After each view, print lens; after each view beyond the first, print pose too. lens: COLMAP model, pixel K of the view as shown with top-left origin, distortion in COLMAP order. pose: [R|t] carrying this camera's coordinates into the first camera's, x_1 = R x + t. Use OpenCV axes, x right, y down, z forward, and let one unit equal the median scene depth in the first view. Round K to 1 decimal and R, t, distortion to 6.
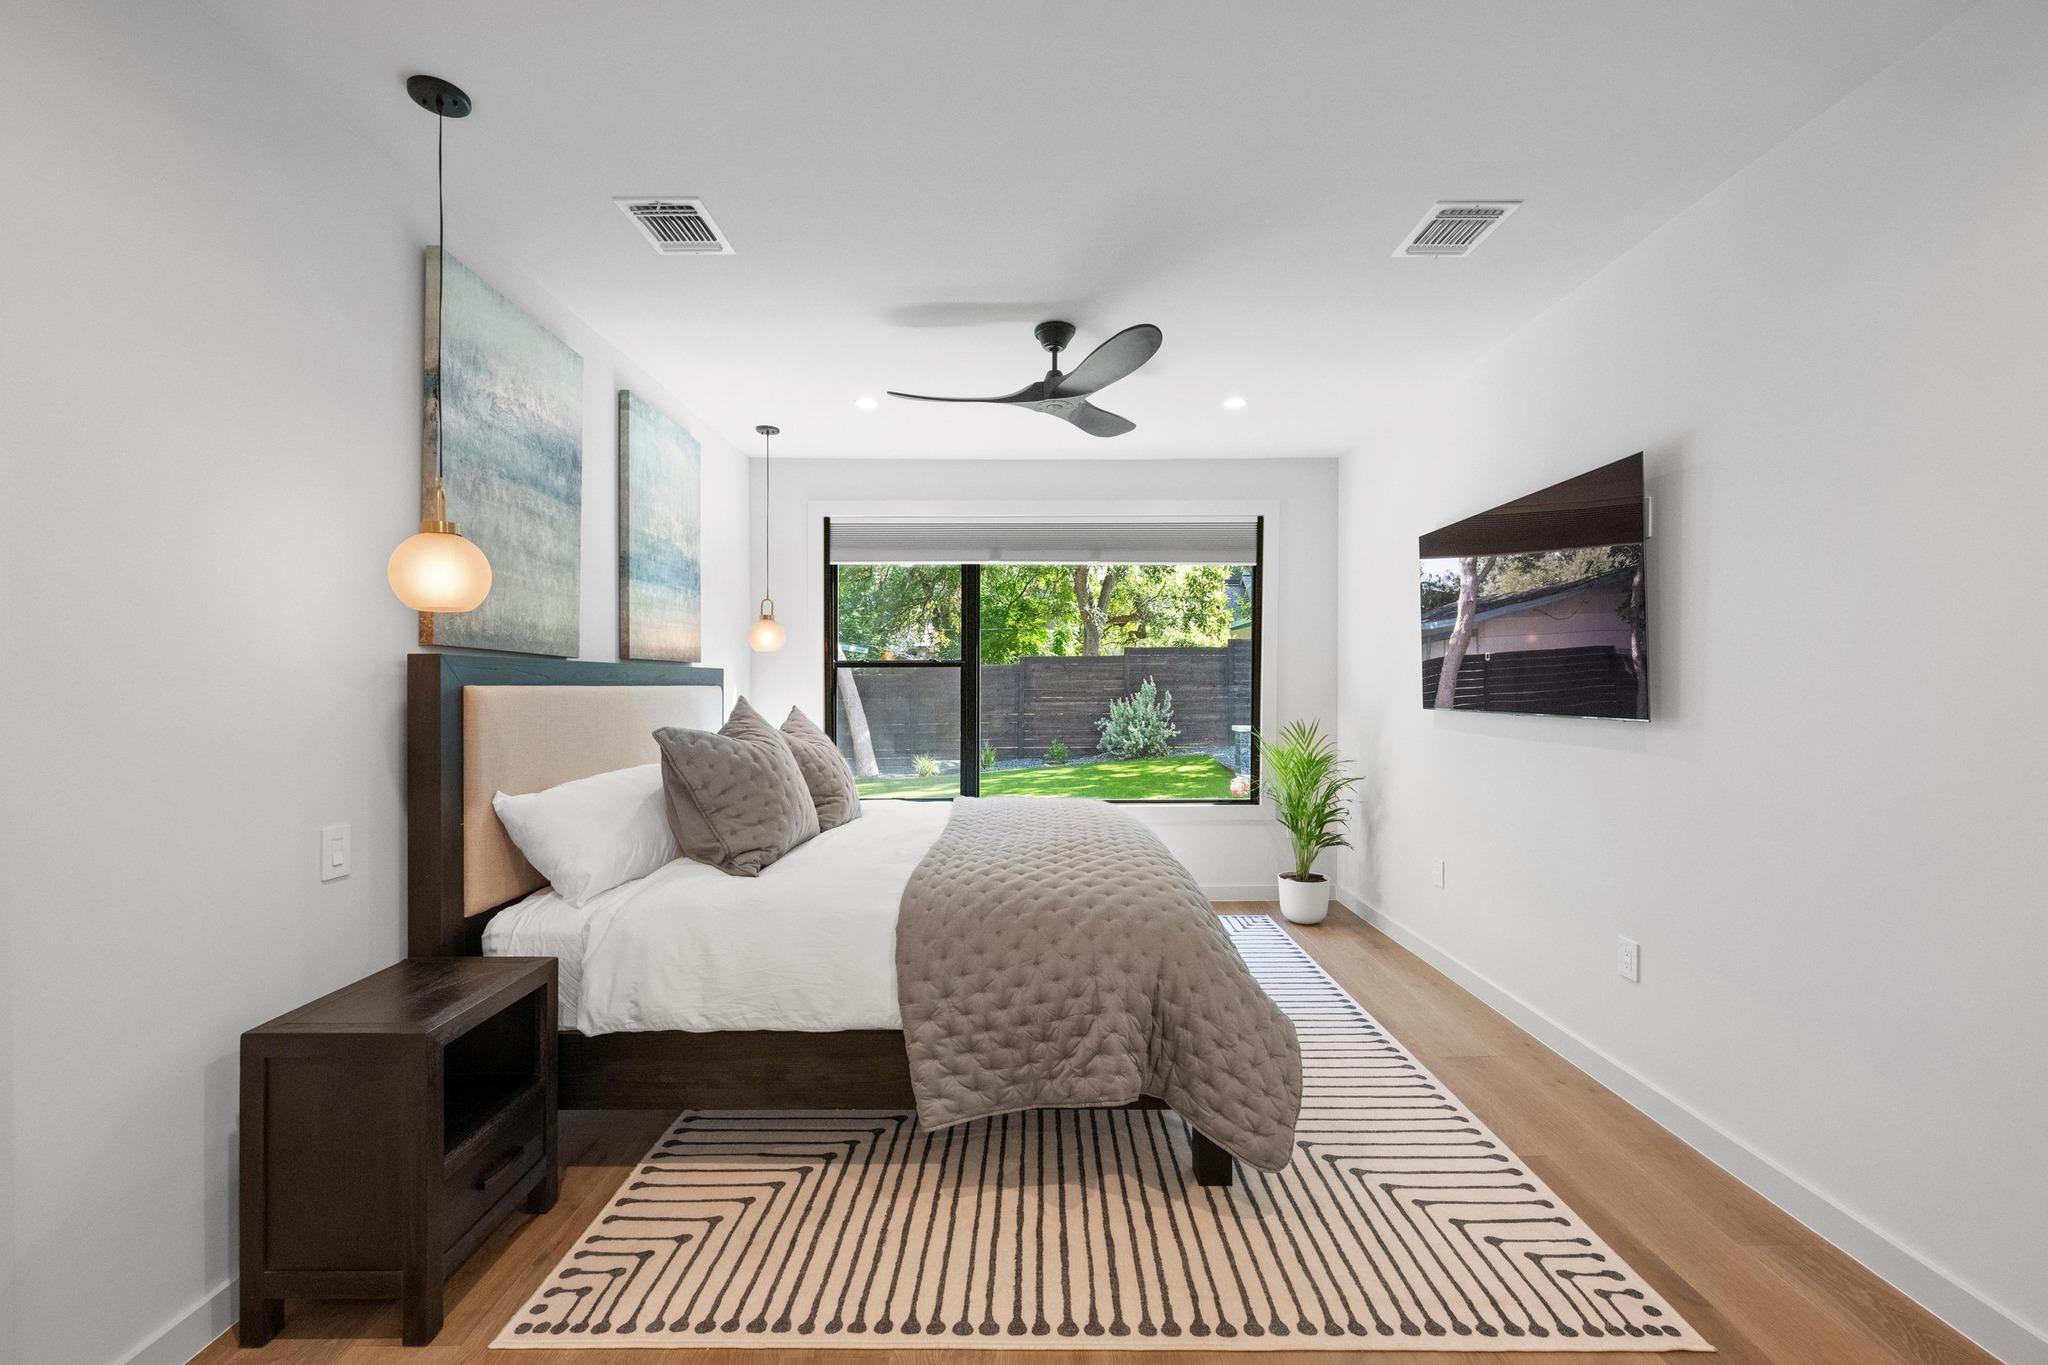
lens RADIAL K [[817.0, 0, 1024.4], [0, 817.0, 685.5], [0, 0, 1]] dist [0.000196, 0.000040]
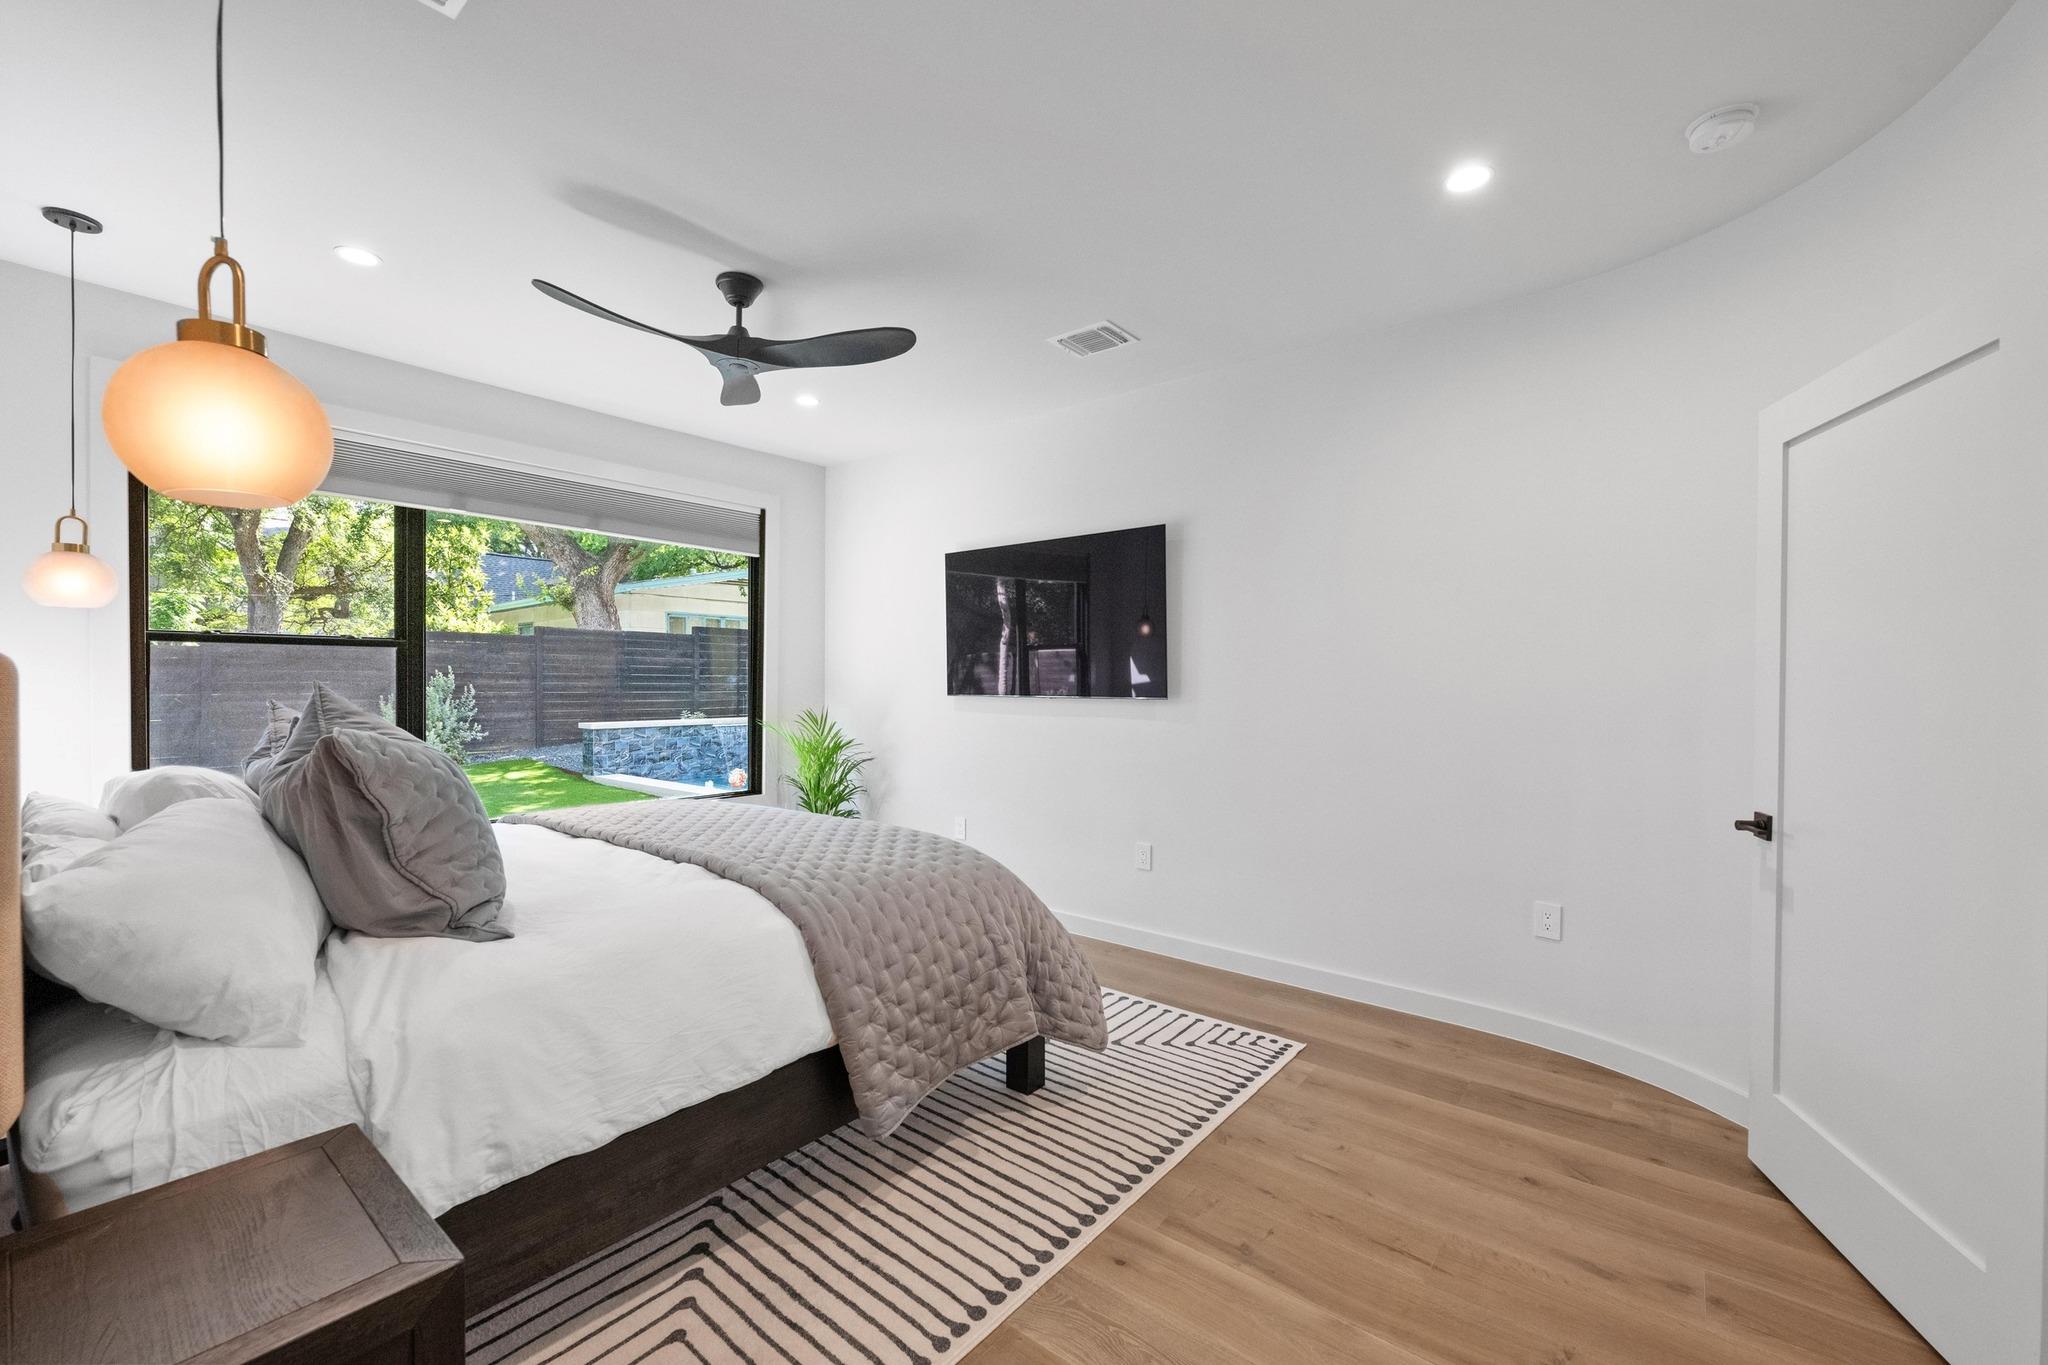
lens RADIAL K [[817.0, 0, 1021.5], [0, 817.0, 685.2], [0, 0, 1]] dist [0.000196, 0.000040]
pose [[0.638012, 0.000015, 0.770027, -0.713412], [-0.003831, 0.999988, 0.003154, 0.016788], [-0.770017, -0.004962, 0.638004, 0.262783]]
